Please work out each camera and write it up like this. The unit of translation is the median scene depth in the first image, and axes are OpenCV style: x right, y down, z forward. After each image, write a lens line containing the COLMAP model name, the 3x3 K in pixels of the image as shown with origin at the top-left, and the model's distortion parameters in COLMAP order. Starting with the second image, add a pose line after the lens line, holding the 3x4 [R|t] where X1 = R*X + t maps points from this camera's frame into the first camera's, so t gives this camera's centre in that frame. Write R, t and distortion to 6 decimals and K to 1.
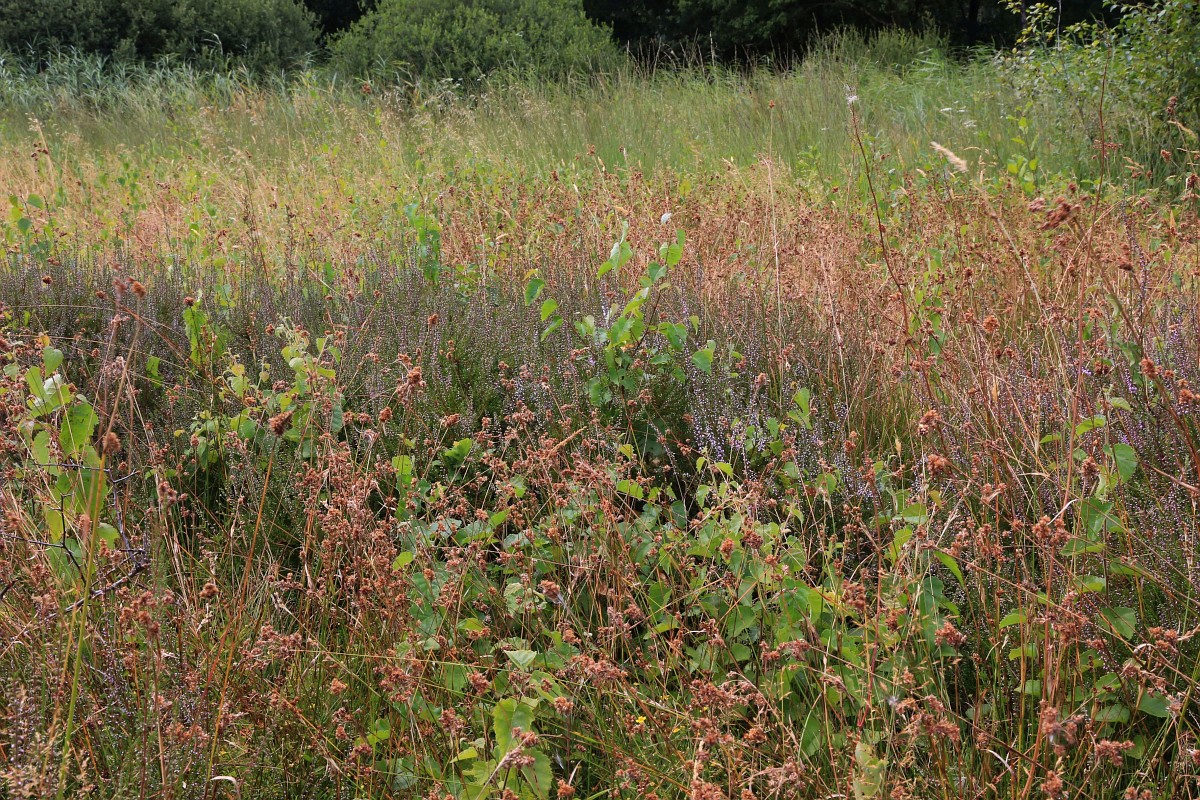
lens RADIAL K [[1700.7, 0, 576.8], [0, 1700.7, 406.5], [0, 0, 1]] dist [0.132118, 0.000000]
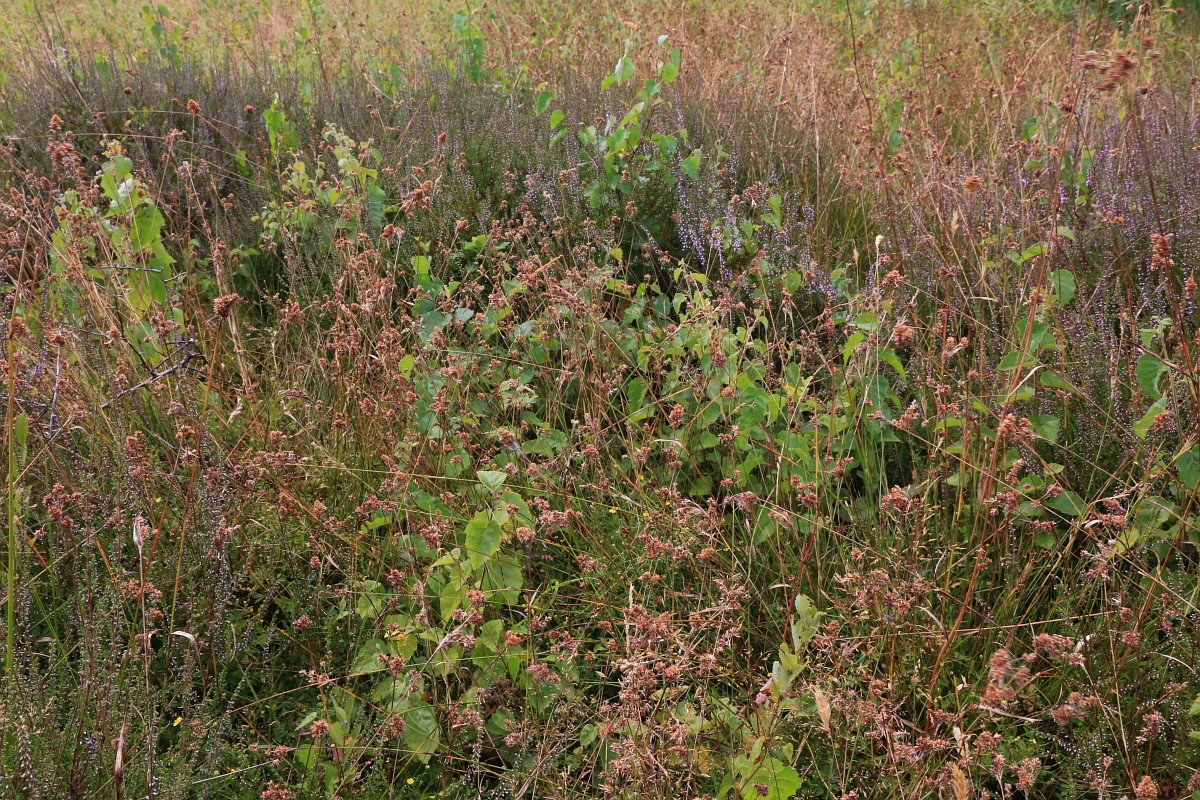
lens RADIAL K [[1177.2, 0, 587.8], [0, 1177.2, 395.2], [0, 0, 1]] dist [0.025657, 0.000000]
pose [[0.999322, 0.016815, -0.032744, 0.035381], [-0.009787, 0.978921, 0.204003, -0.039568], [0.035484, -0.203544, 0.978423, 0.198018]]
